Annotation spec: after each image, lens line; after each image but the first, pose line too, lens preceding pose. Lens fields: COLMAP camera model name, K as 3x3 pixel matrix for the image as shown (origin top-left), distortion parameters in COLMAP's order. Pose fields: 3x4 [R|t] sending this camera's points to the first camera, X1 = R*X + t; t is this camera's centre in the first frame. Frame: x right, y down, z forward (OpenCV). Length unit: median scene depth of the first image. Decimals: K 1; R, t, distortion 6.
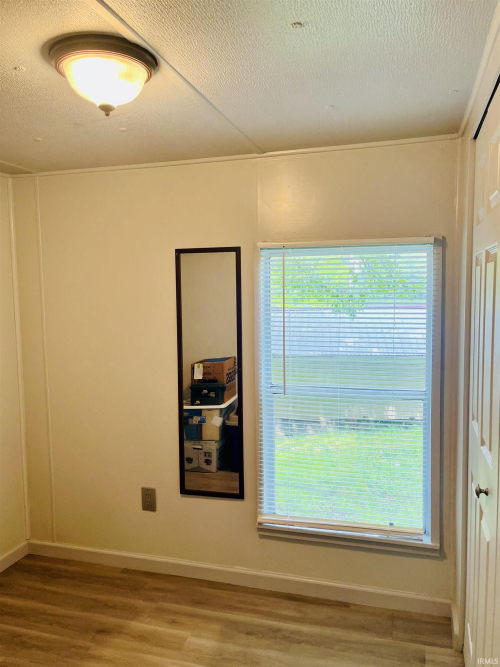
lens RADIAL K [[528.3, 0, 250.8], [0, 528.3, 333.9], [0, 0, 1]] dist [0.058313, -0.079226]
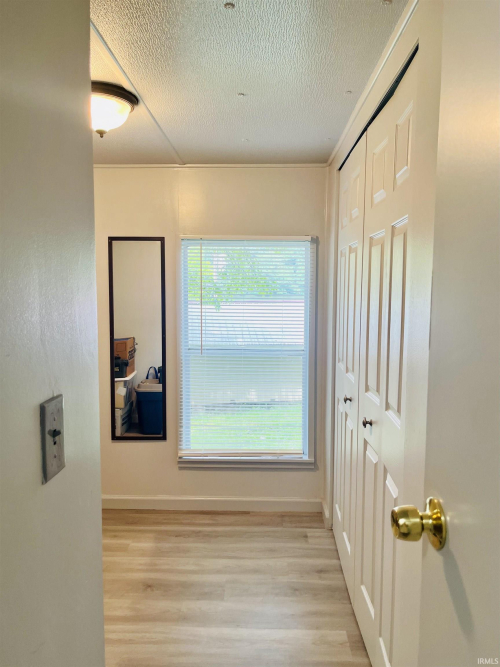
lens RADIAL K [[528.3, 0, 248.5], [0, 528.3, 330.4], [0, 0, 1]] dist [0.058313, -0.079226]
pose [[0.965082, -0.001668, 0.261943, -0.166899], [0.002378, 0.999994, -0.002396, 0.062908], [-0.261937, 0.002936, 0.965080, -0.278183]]
